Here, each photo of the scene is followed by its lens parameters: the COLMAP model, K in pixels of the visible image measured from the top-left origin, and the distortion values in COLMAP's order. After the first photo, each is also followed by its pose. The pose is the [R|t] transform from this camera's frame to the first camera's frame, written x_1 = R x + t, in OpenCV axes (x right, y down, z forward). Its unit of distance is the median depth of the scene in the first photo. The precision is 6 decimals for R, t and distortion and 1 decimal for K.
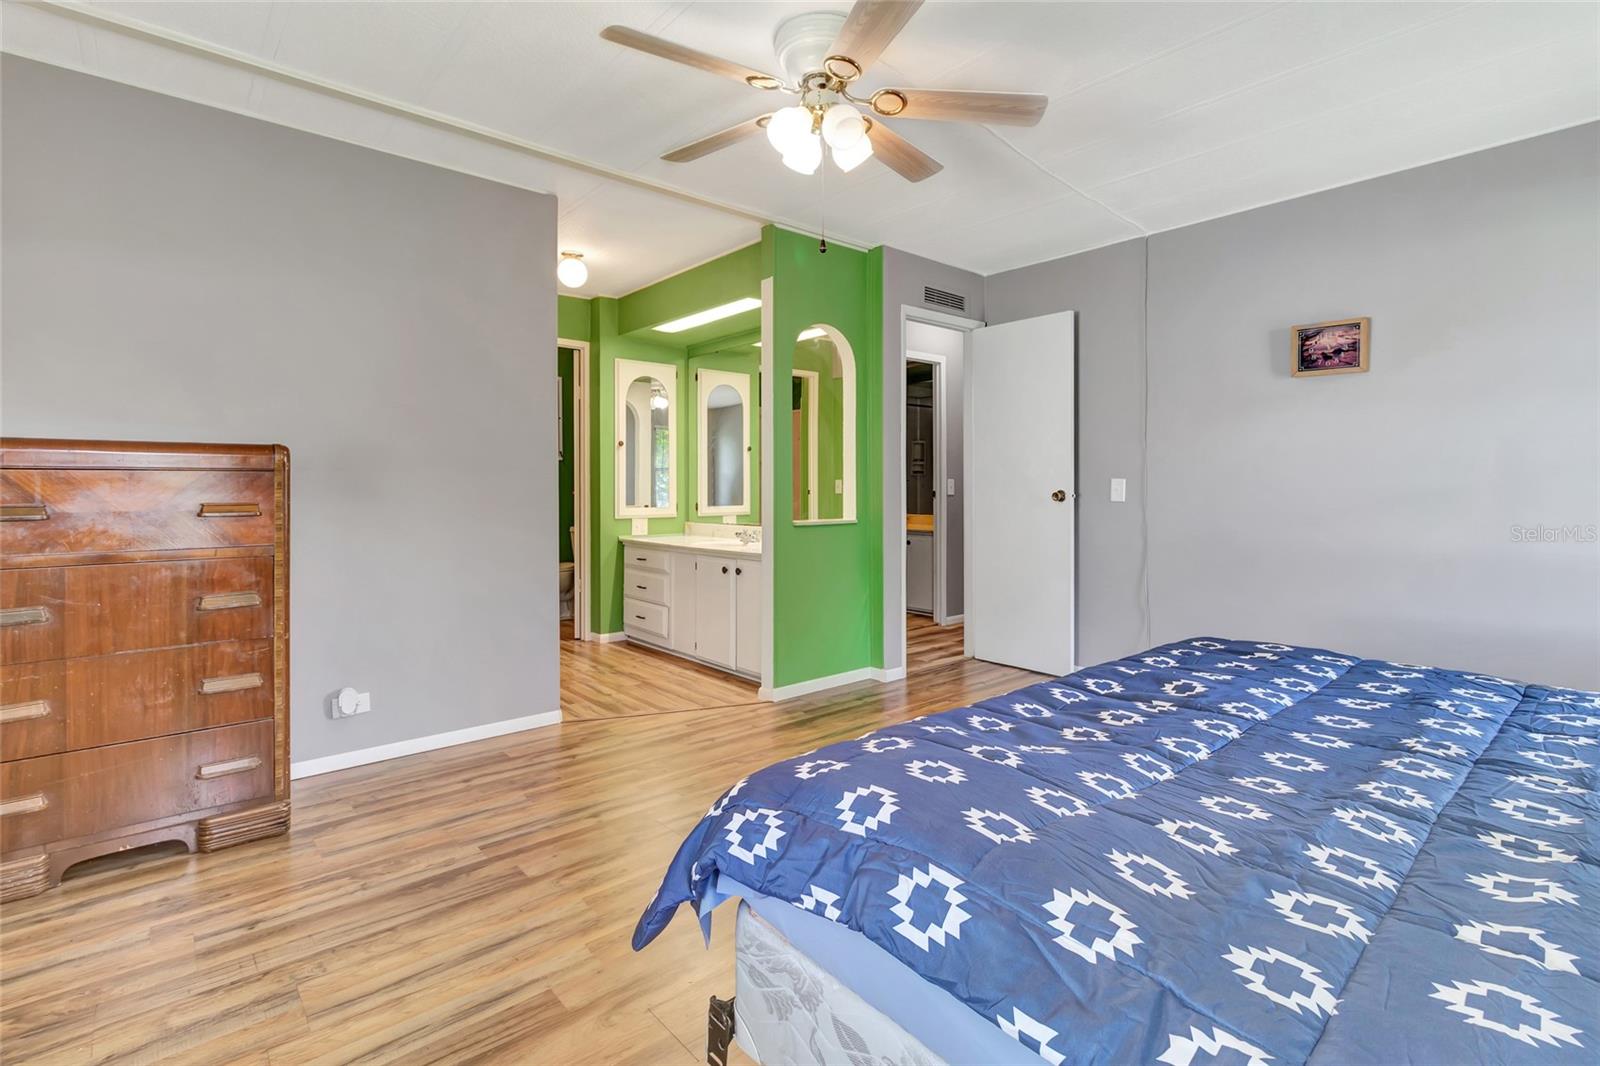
lens RADIAL K [[752.9, 0, 816.1], [0, 752.9, 491.8], [0, 0, 1]] dist [0.015482, -0.000377]
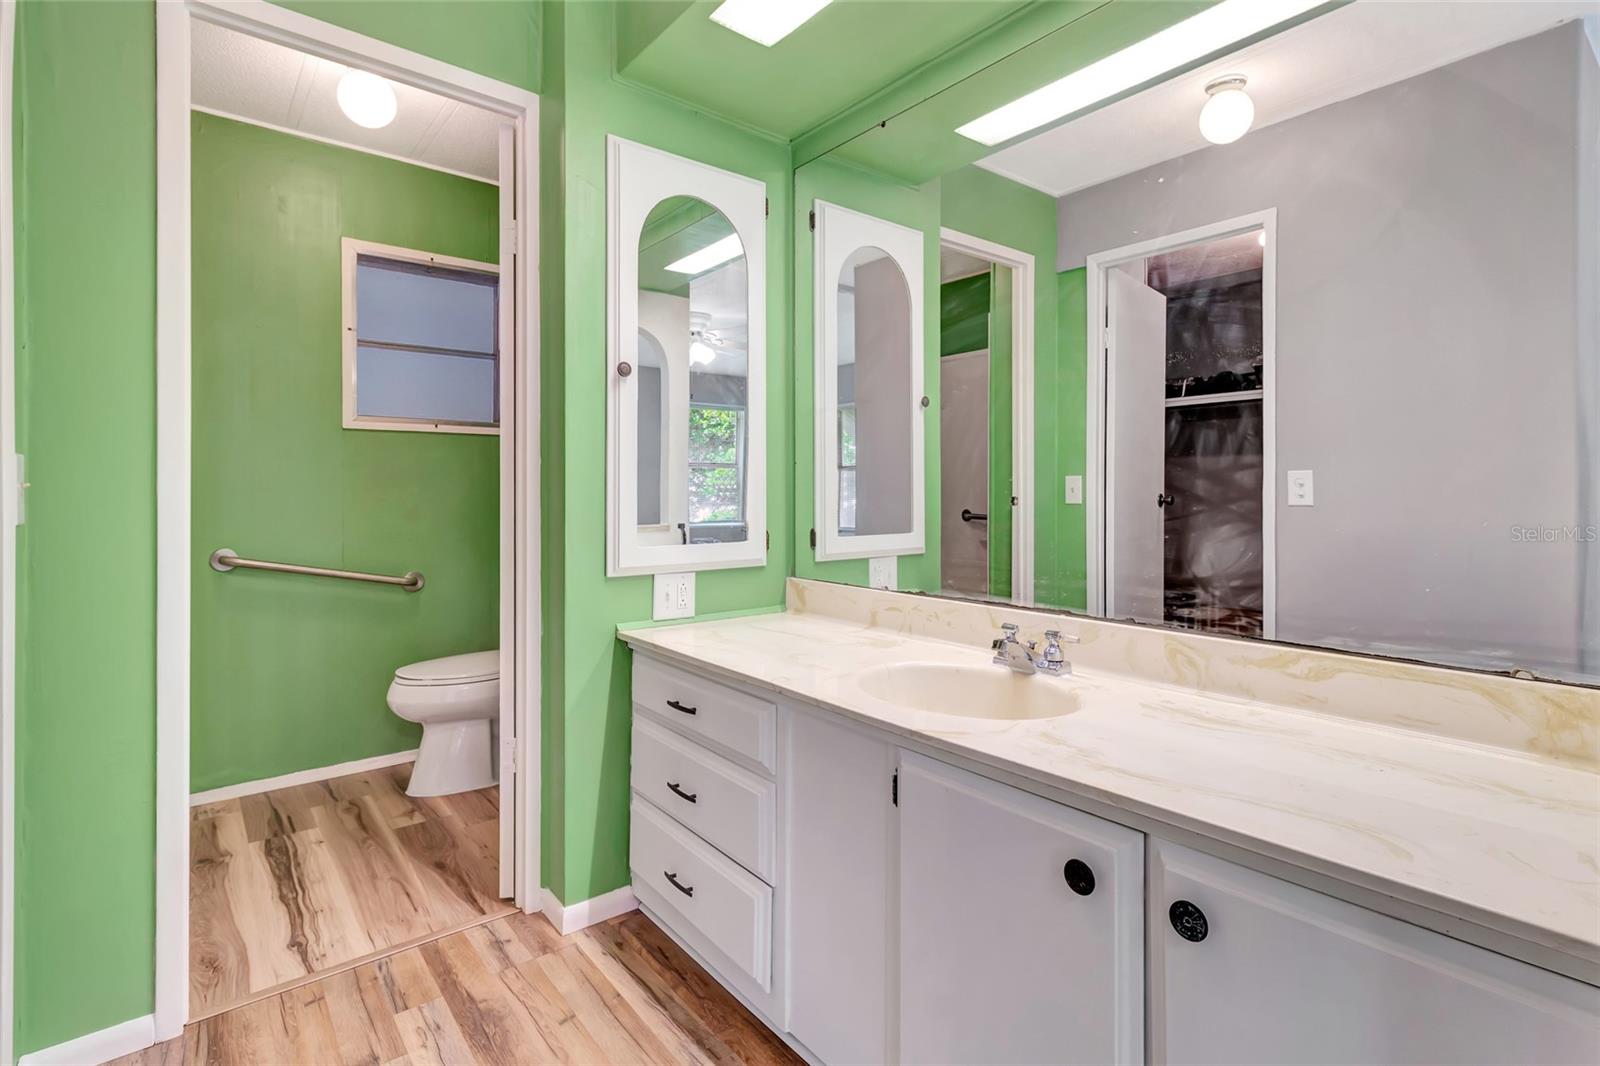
lens RADIAL K [[752.9, 0, 828.5], [0, 752.9, 492.9], [0, 0, 1]] dist [0.015482, -0.000377]
pose [[0.999884, 0.001837, -0.015141, -0.146760], [-0.001909, 0.999987, -0.004717, -0.002897], [0.015132, 0.004745, 0.999874, 0.605825]]
